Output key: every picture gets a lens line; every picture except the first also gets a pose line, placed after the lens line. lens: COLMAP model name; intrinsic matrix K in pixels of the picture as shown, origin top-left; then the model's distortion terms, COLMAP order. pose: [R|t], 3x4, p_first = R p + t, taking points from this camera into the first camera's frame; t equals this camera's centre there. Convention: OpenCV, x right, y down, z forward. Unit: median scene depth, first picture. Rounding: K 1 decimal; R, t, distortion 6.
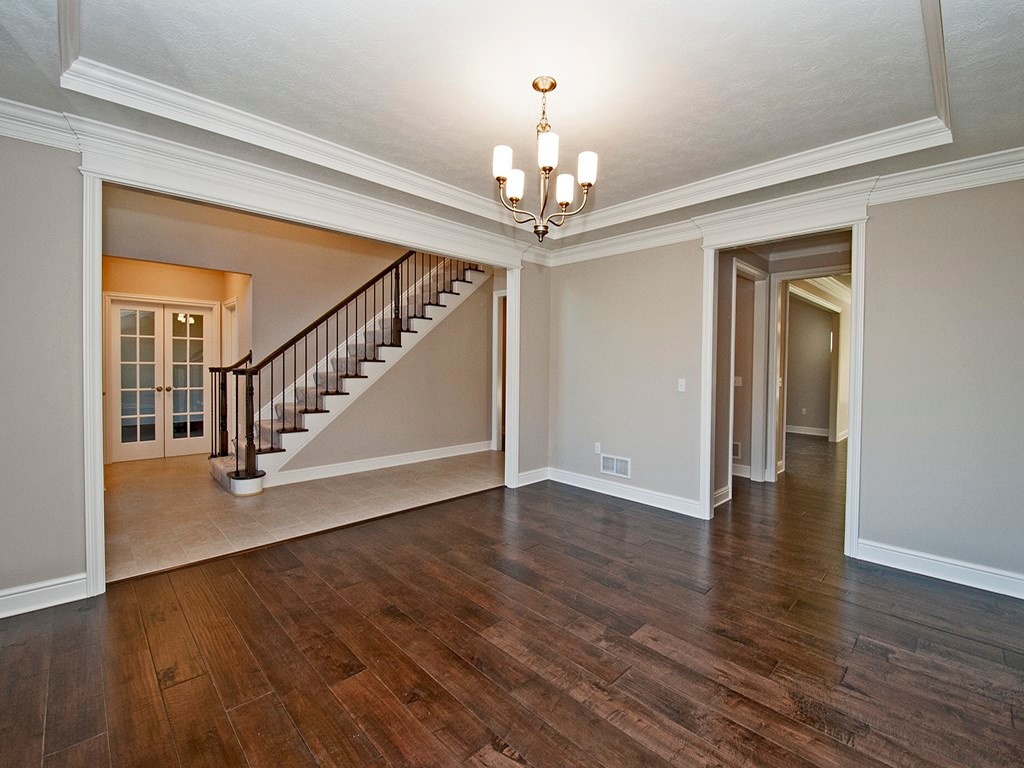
lens RADIAL K [[455.3, 0, 511.4], [0, 455.3, 377.9], [0, 0, 1]] dist [0.003074, -0.007558]
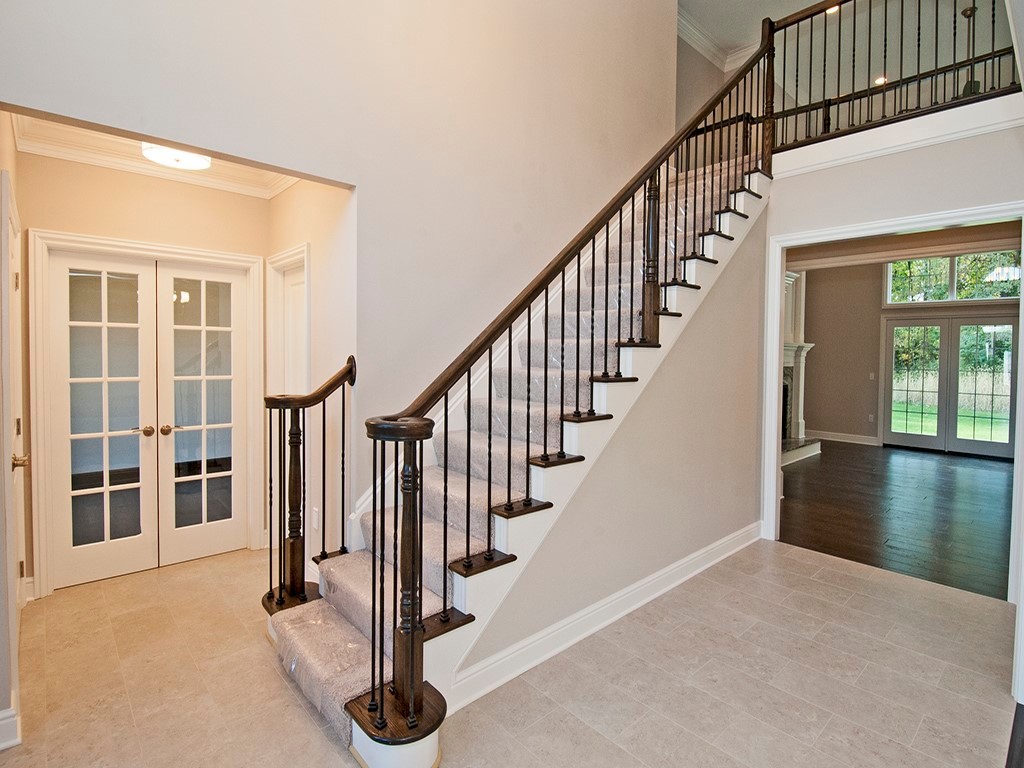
lens RADIAL K [[497.6, 0, 510.4], [0, 497.6, 378.8], [0, 0, 1]] dist [-0.010033, -0.004772]
pose [[0.999850, 0.002137, -0.017204, -0.375017], [-0.001923, 0.999921, 0.012460, -0.040242], [0.017229, -0.012425, 0.999774, 0.475761]]
